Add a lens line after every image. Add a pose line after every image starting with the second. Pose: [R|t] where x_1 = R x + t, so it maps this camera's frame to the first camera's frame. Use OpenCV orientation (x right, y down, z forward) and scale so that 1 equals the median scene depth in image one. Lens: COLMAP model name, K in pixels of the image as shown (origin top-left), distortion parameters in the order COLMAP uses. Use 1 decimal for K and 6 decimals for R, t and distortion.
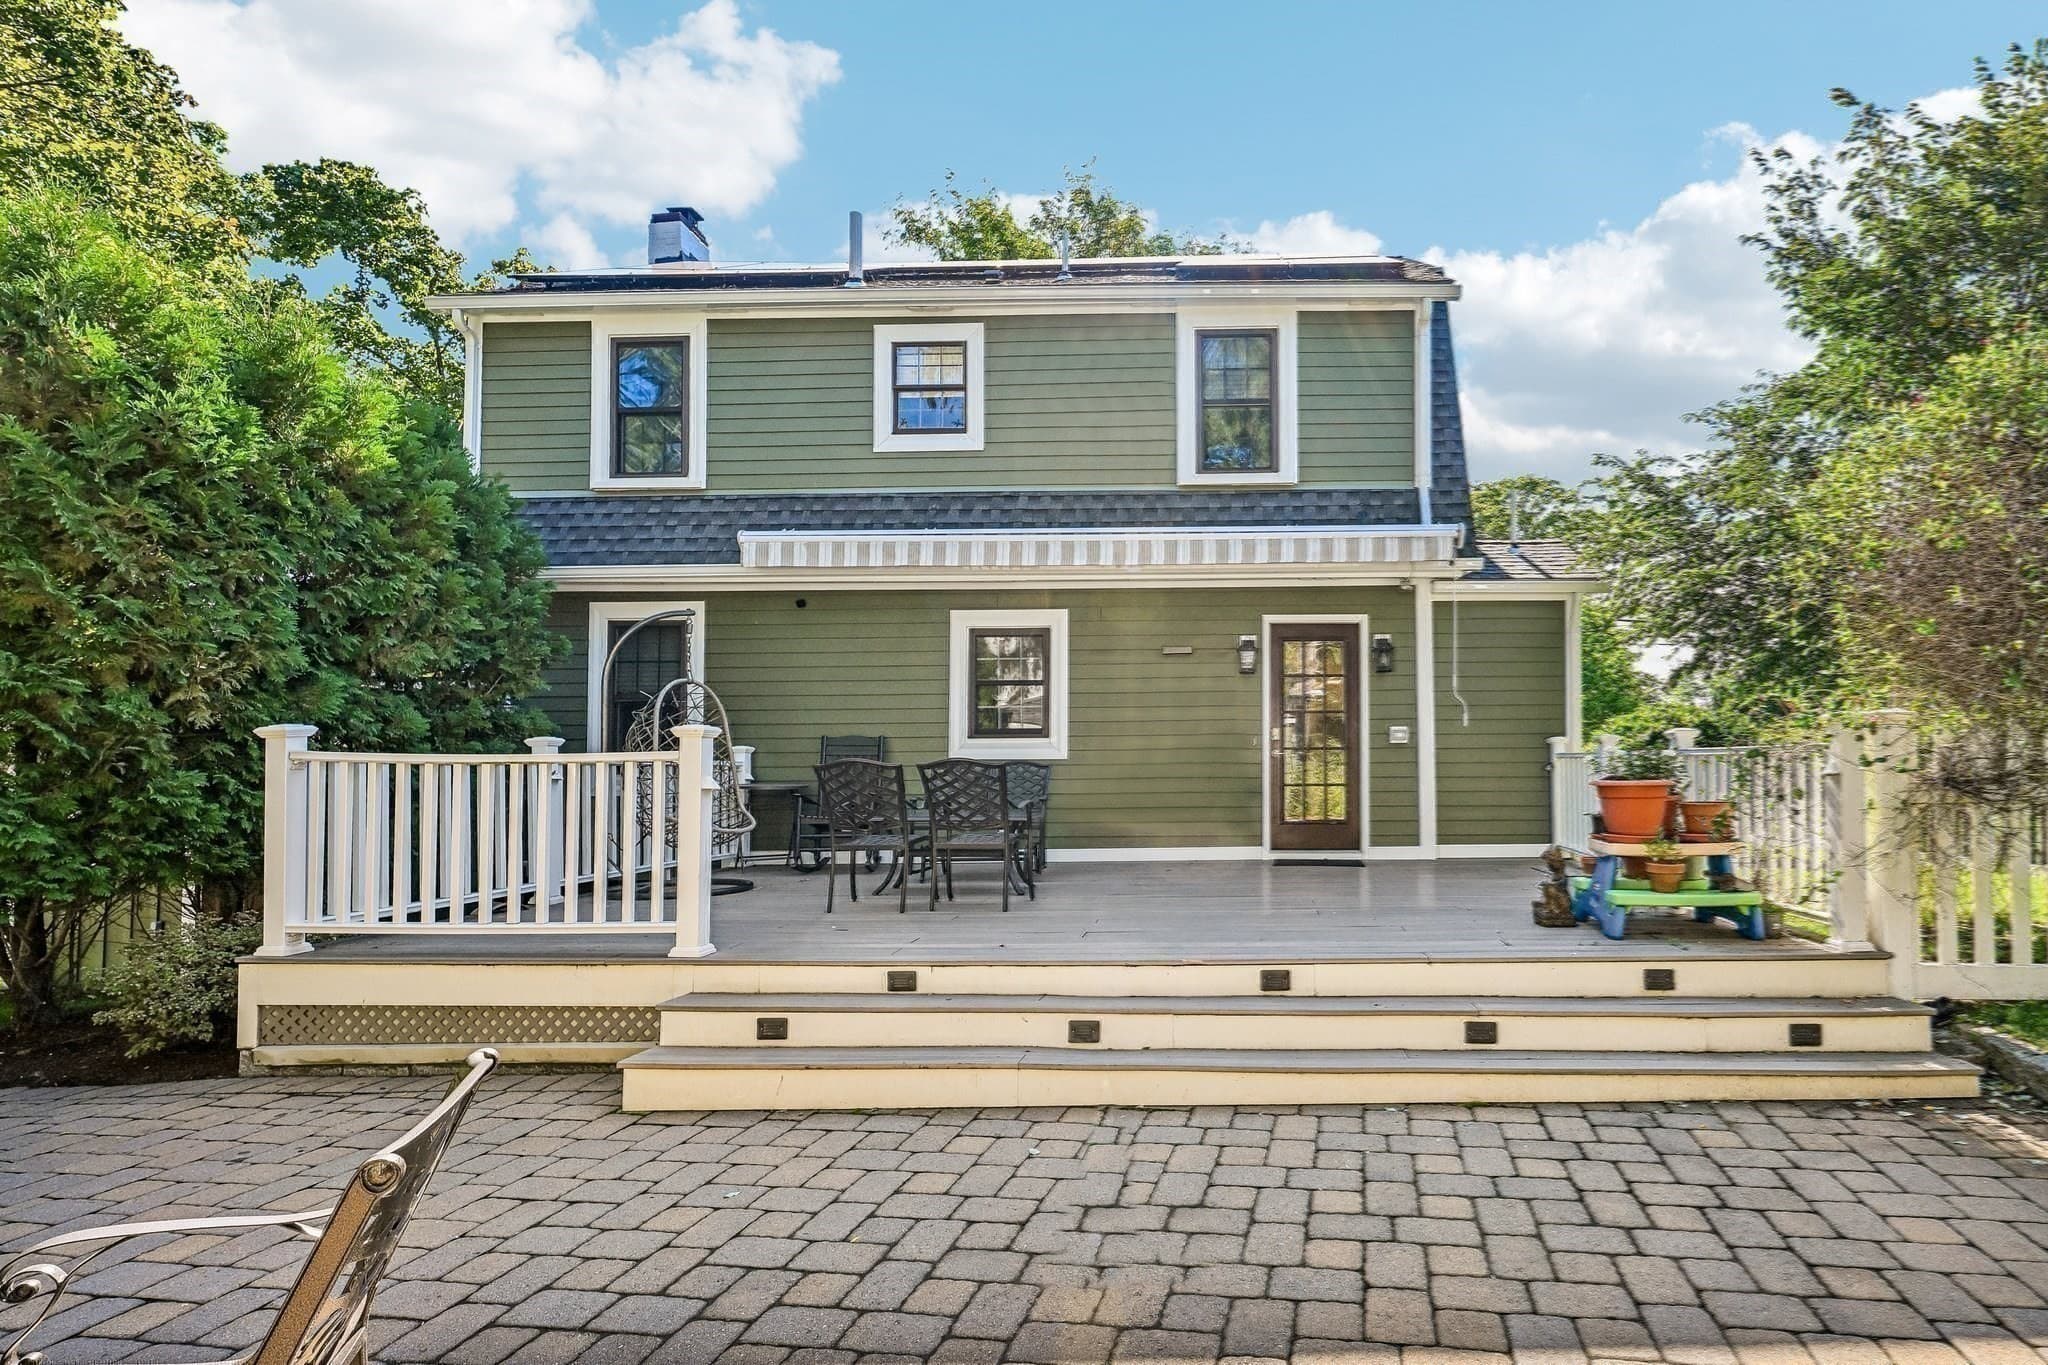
lens RADIAL K [[1038.3, 0, 1249.0], [0, 1038.3, 722.7], [0, 0, 1]] dist [0.004143, 0.001756]
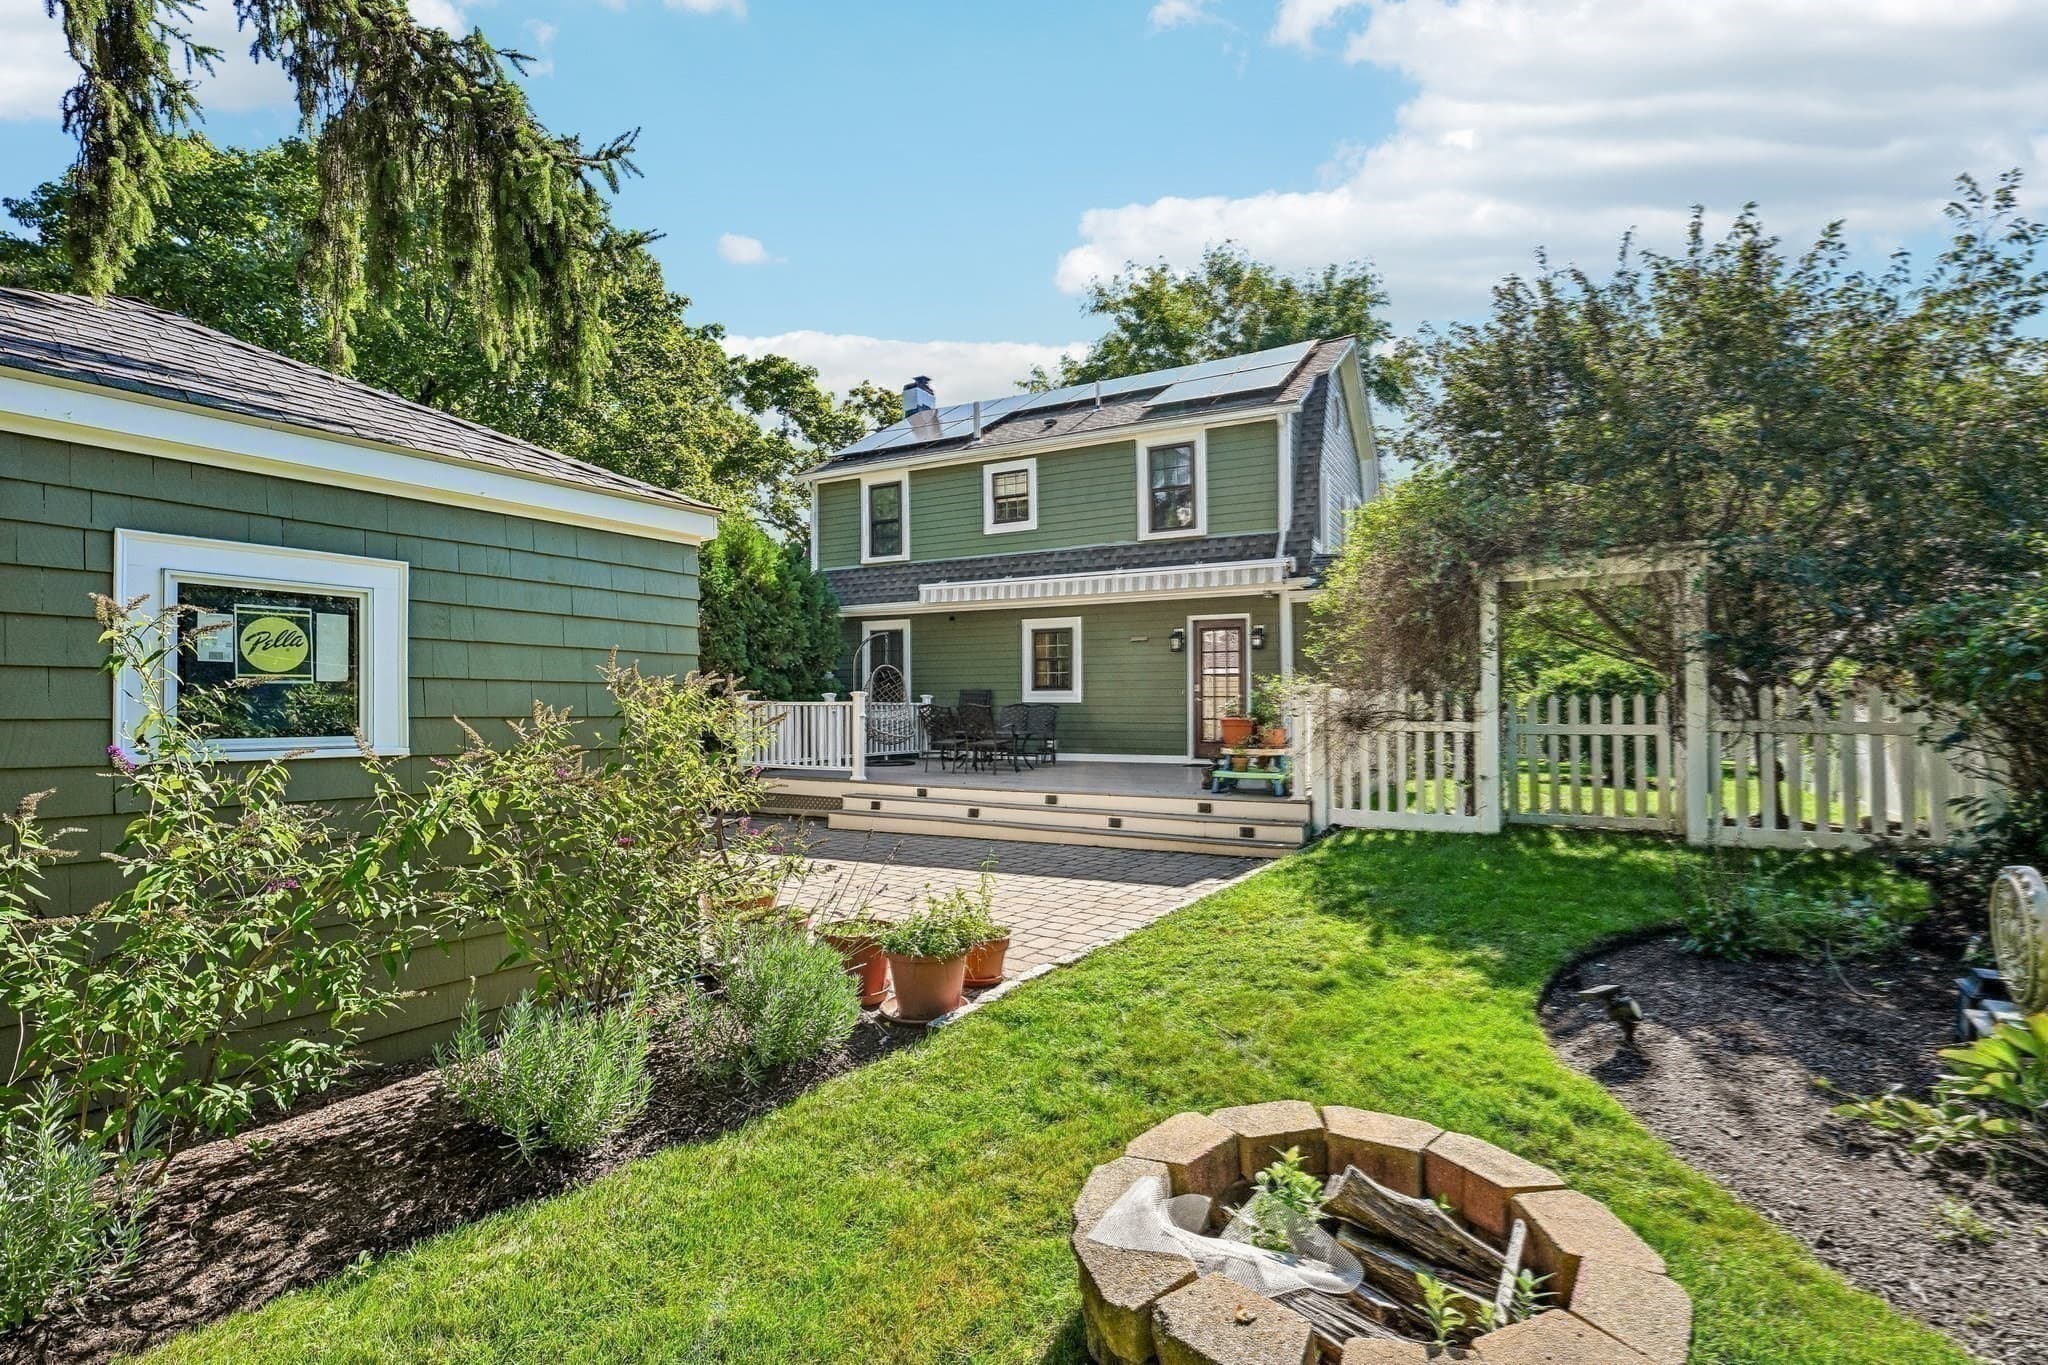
lens RADIAL K [[976.4, 0, 1000.1], [0, 976.4, 674.9], [0, 0, 1]] dist [0.000522, 0.000365]
pose [[0.871836, -0.008170, -0.489730, 0.512558], [0.015662, 0.999815, 0.011203, -0.031918], [0.489548, -0.017437, 0.871802, -0.501319]]
